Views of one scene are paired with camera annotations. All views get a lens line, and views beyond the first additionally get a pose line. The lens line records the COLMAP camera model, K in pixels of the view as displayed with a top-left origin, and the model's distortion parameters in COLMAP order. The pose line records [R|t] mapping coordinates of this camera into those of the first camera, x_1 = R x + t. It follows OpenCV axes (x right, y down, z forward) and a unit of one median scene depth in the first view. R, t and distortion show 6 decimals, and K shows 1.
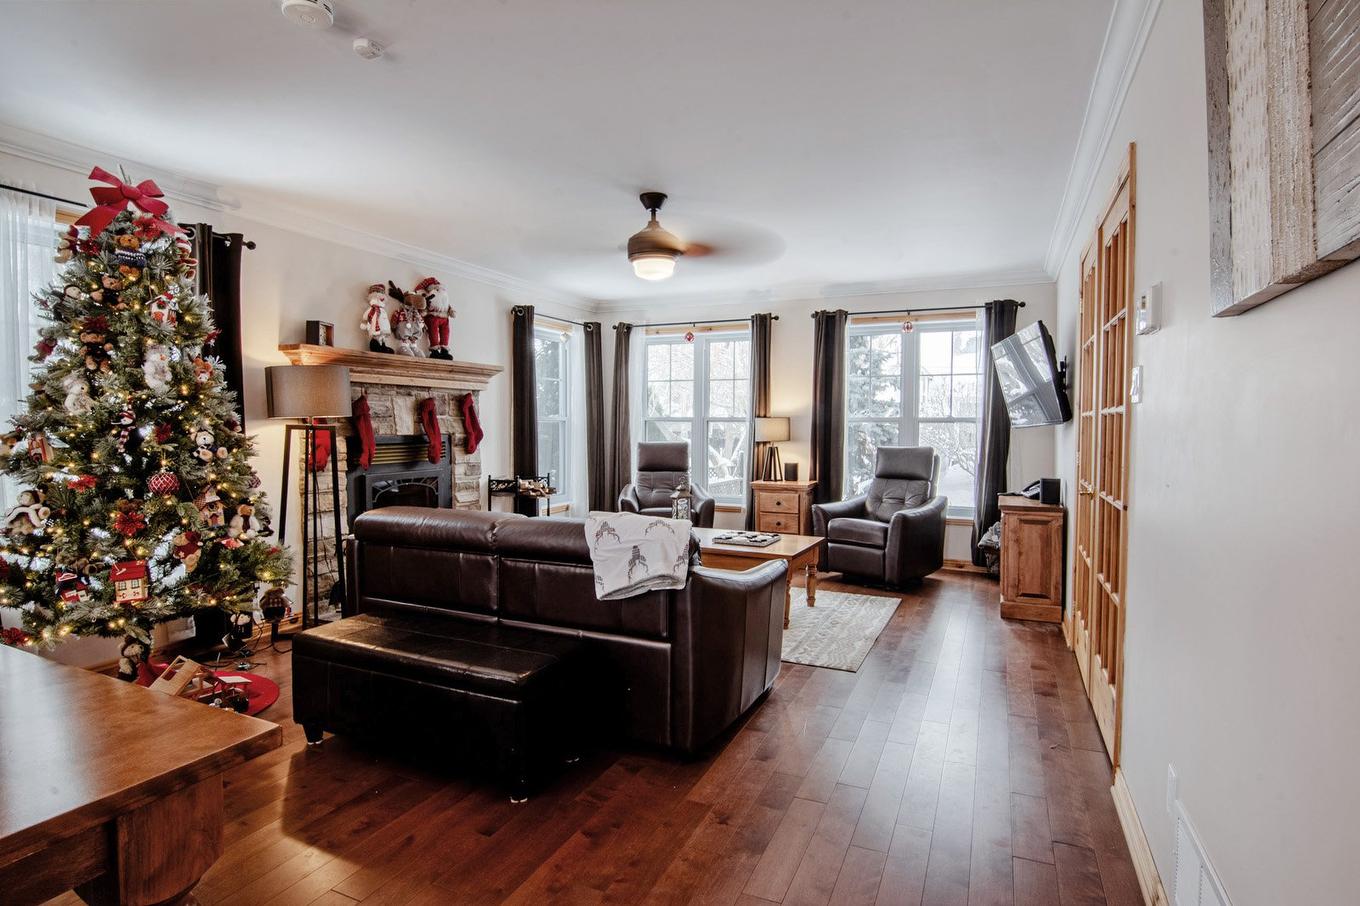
lens RADIAL K [[722.2, 0, 675.6], [0, 722.2, 450.9], [0, 0, 1]] dist [-0.001603, -0.000050]
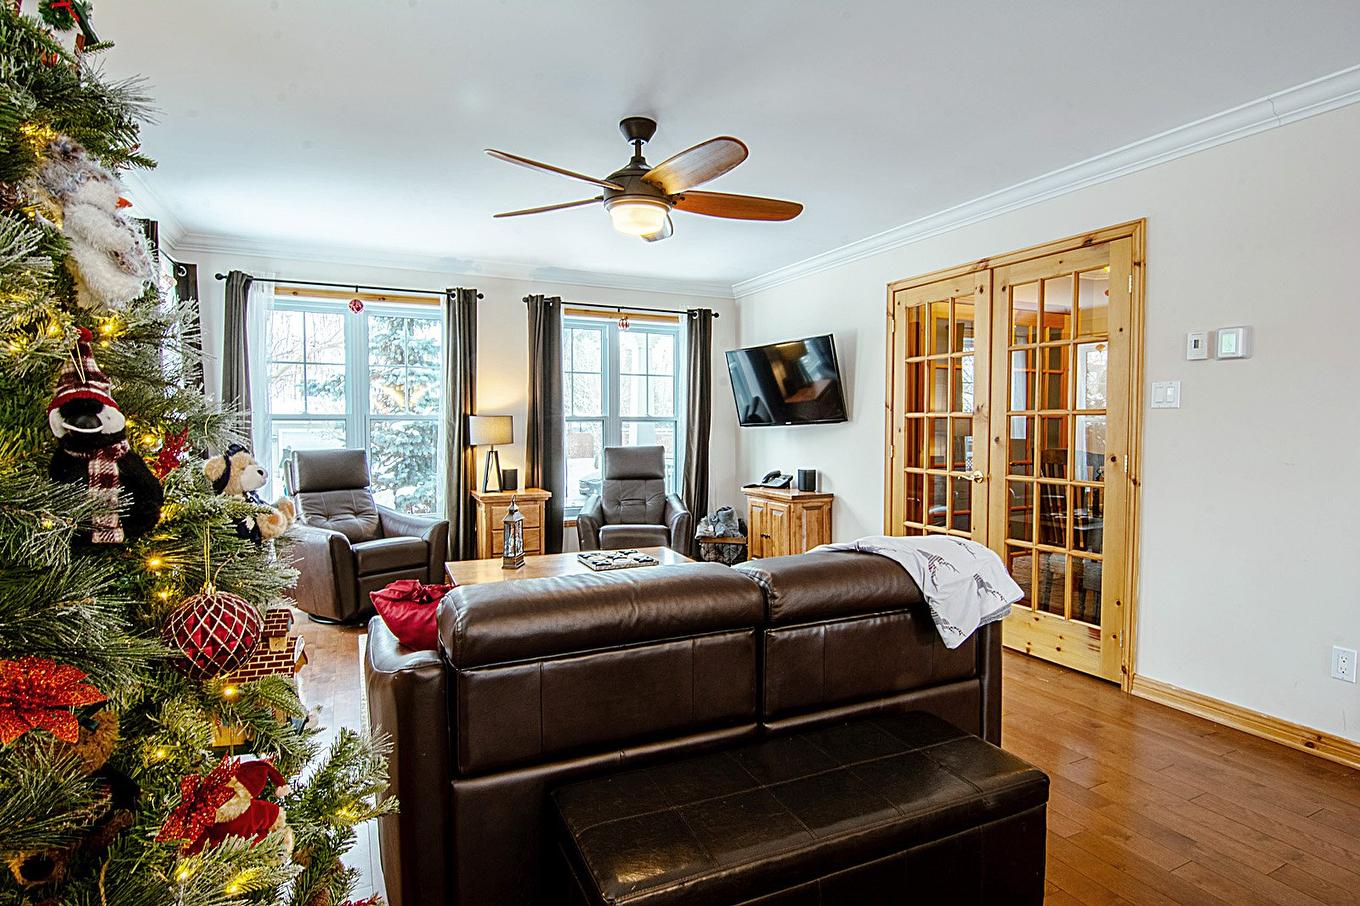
lens RADIAL K [[722.2, 0, 674.8], [0, 722.2, 454.4], [0, 0, 1]] dist [-0.001603, -0.000050]
pose [[0.644989, -0.034224, 0.763425, -0.373919], [0.028367, 0.999380, 0.020836, -0.012987], [-0.763665, 0.008217, 0.645560, 0.301883]]
